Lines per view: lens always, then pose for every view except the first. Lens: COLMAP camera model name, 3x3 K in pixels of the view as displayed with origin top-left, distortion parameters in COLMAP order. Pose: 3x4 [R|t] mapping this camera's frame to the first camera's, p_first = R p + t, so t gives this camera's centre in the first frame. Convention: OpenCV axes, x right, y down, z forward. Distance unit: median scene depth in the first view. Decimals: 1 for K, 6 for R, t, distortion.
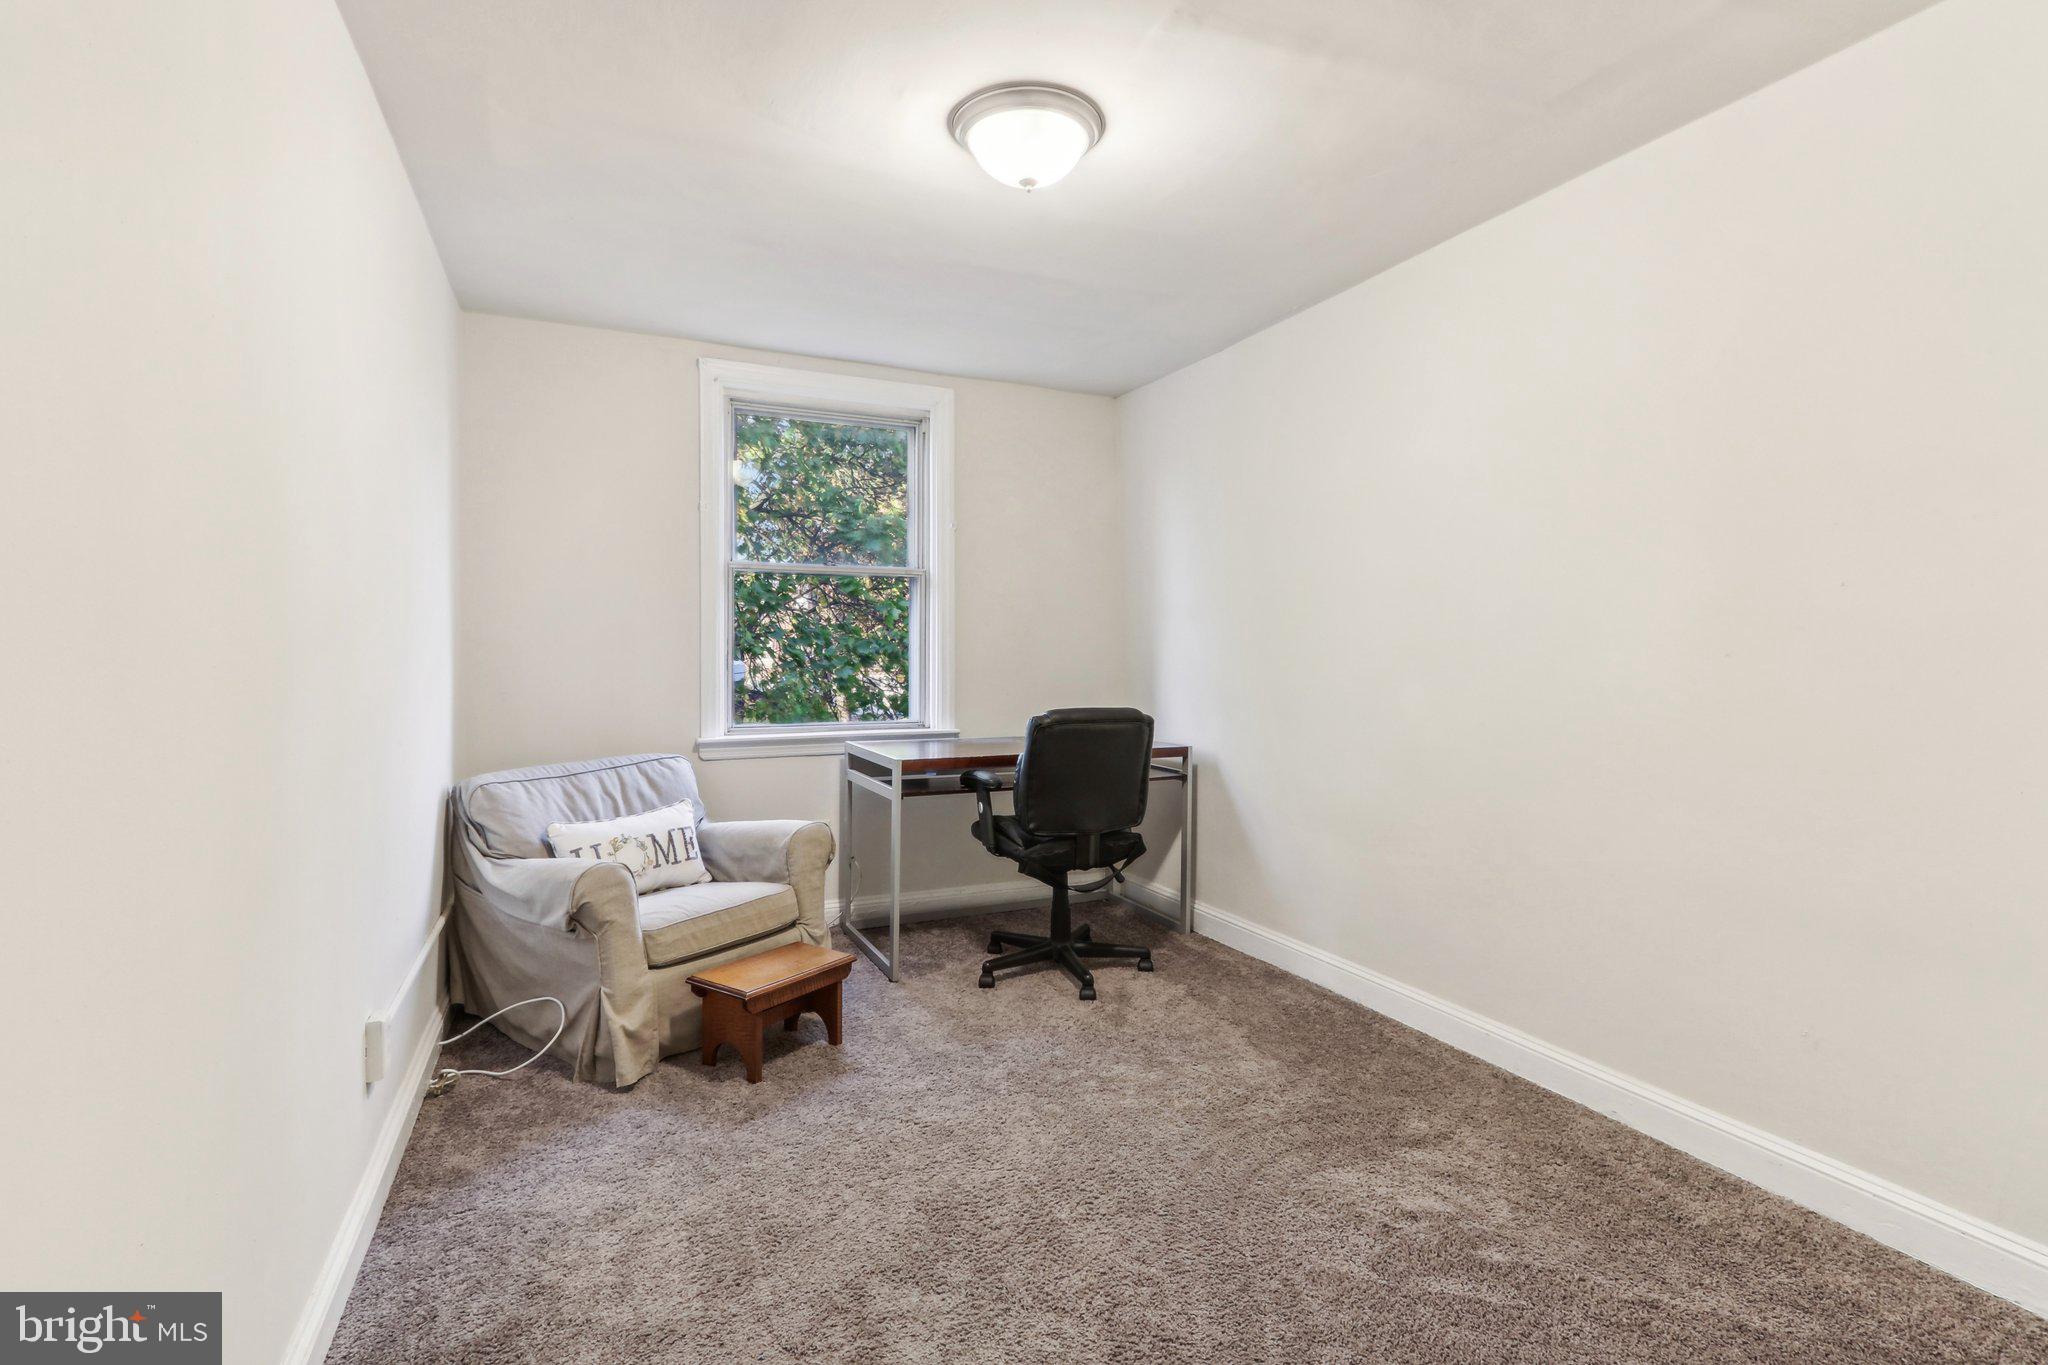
lens RADIAL K [[953.0, 0, 1003.6], [0, 953.0, 681.4], [0, 0, 1]] dist [-0.002133, 0.003258]
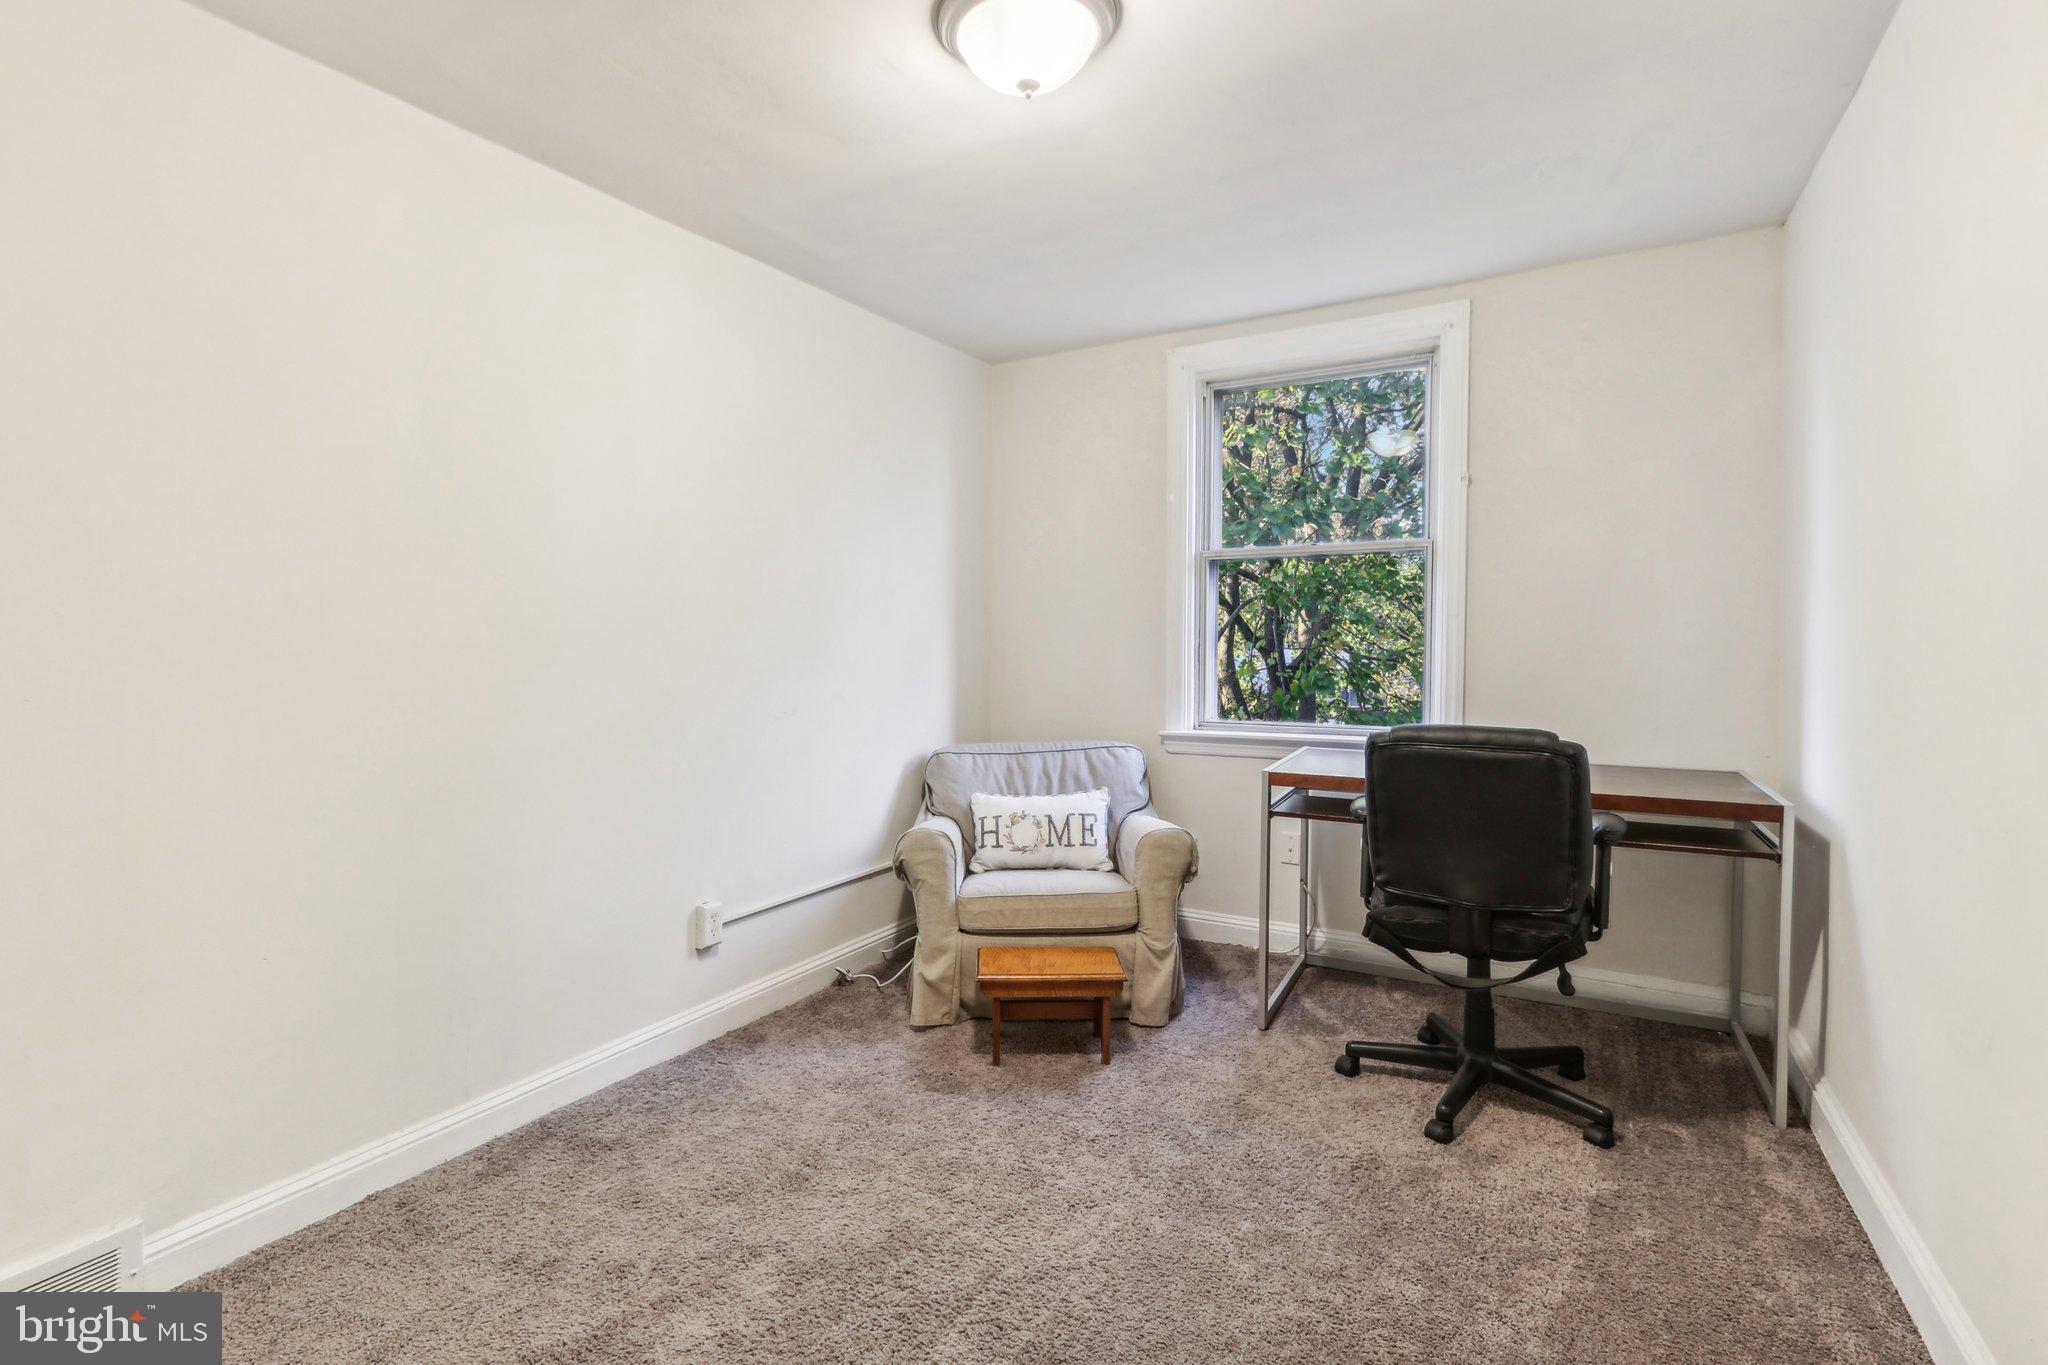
lens RADIAL K [[953.0, 0, 1027.3], [0, 953.0, 674.7], [0, 0, 1]] dist [-0.002133, 0.003258]
pose [[0.585648, 0.022448, -0.810255, 0.470132], [-0.019004, 0.999722, 0.013961, -0.011703], [0.810343, 0.007222, 0.585912, 0.341785]]
